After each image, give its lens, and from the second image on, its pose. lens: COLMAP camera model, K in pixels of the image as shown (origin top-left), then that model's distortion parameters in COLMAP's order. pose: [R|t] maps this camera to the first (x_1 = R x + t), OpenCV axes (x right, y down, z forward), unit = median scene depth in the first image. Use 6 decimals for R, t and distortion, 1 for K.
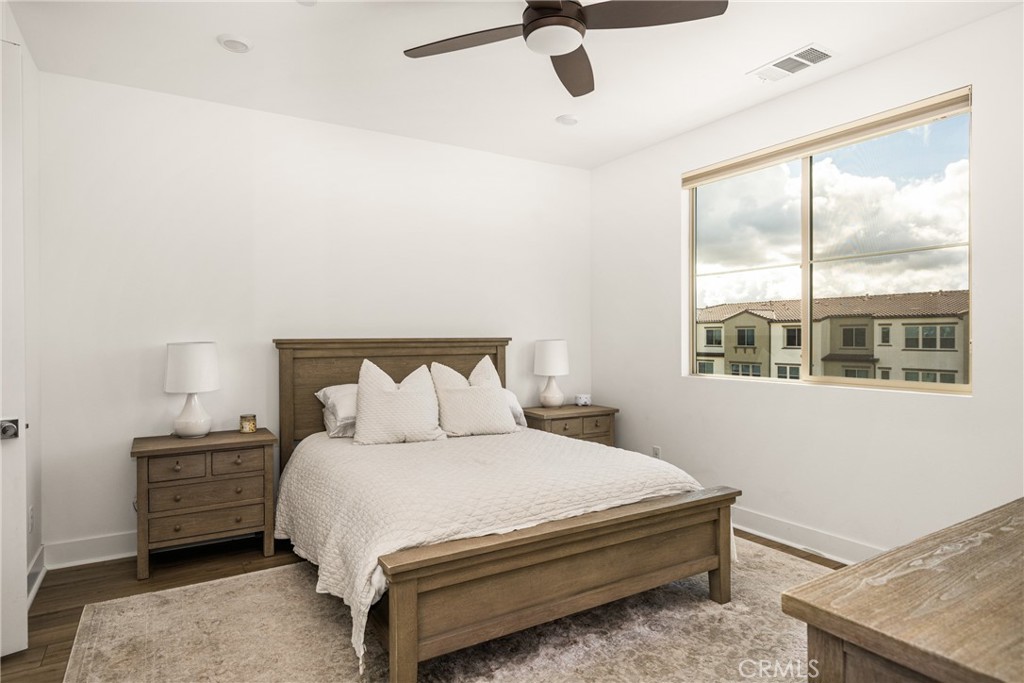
lens RADIAL K [[577.5, 0, 512.0], [0, 577.5, 341.5], [0, 0, 1]] dist [-0.001369, -0.000551]
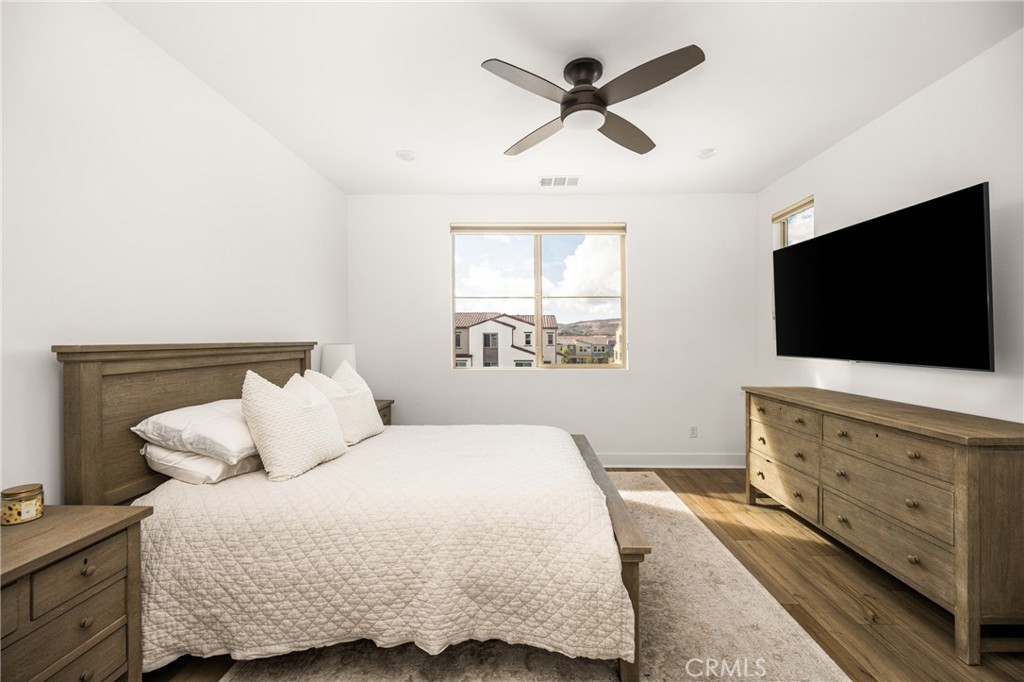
lens RADIAL K [[407.4, 0, 512.0], [0, 407.4, 341.0], [0, 0, 1]] dist [0.001108, 0.000073]
pose [[0.538192, -0.001354, 0.842821, -0.508696], [0.008356, 0.999958, -0.003729, -0.003440], [-0.842781, 0.009050, 0.538180, 0.395884]]
